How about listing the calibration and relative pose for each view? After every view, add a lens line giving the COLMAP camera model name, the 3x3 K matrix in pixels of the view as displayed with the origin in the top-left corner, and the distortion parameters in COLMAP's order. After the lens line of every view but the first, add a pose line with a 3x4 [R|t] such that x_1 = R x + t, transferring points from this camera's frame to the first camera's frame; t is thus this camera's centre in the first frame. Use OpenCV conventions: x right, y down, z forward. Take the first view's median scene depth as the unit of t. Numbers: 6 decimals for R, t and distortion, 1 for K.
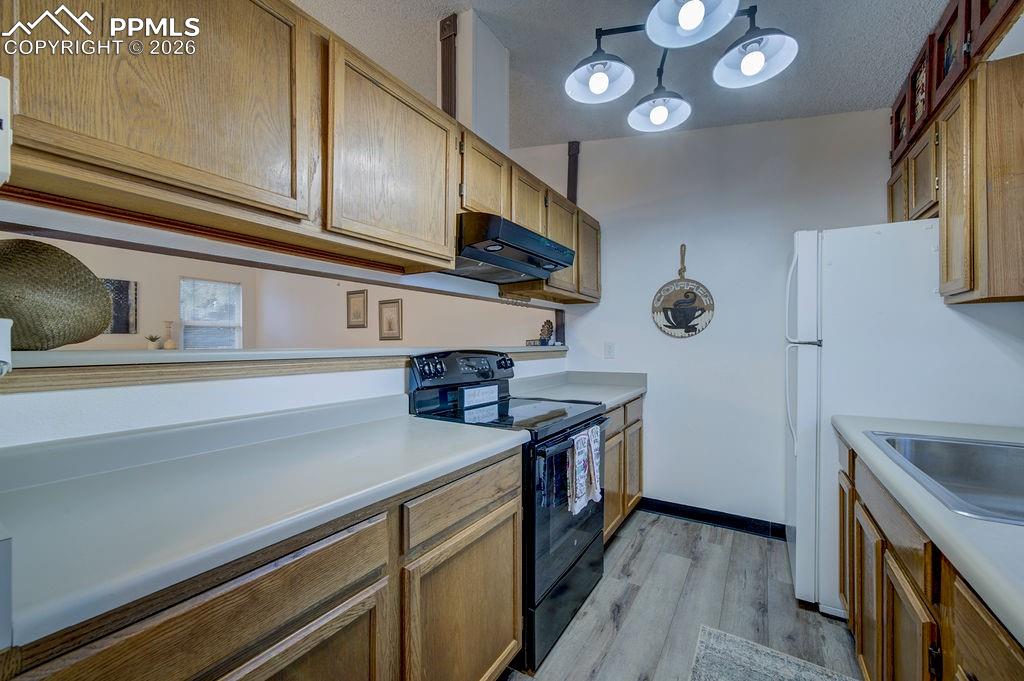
lens RADIAL K [[411.3, 0, 501.0], [0, 411.3, 340.4], [0, 0, 1]] dist [0.002925, 0.001888]
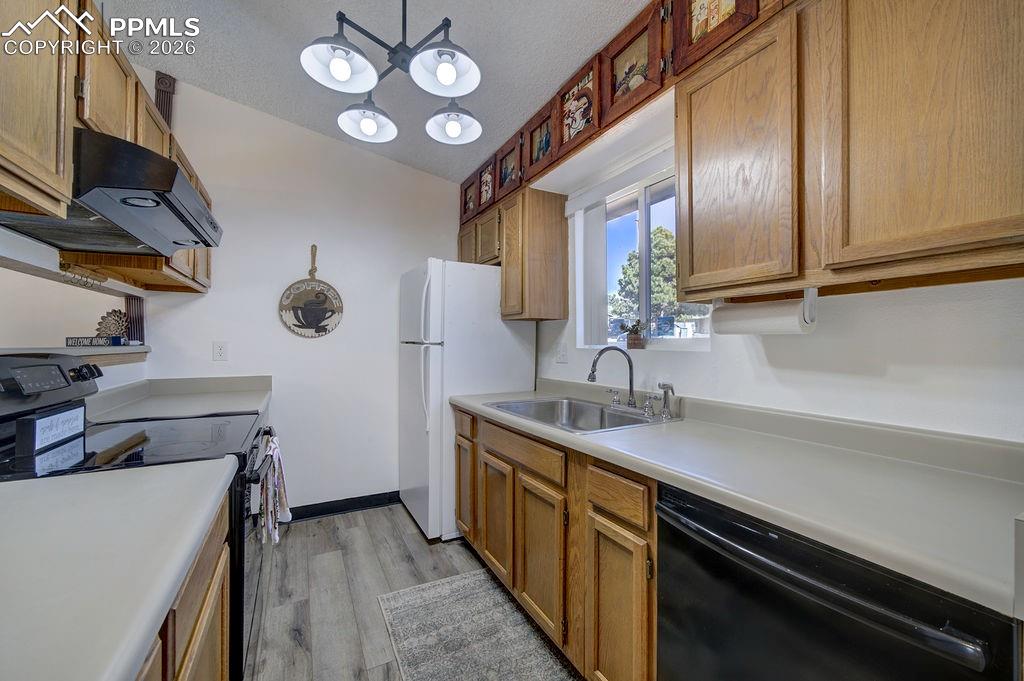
lens RADIAL K [[411.3, 0, 504.4], [0, 411.3, 337.9], [0, 0, 1]] dist [0.002925, 0.001888]
pose [[0.498724, 0.014299, 0.866643, -0.248908], [-0.005817, 0.999897, -0.013150, 0.006128], [-0.866741, 0.001518, 0.498756, 0.122418]]
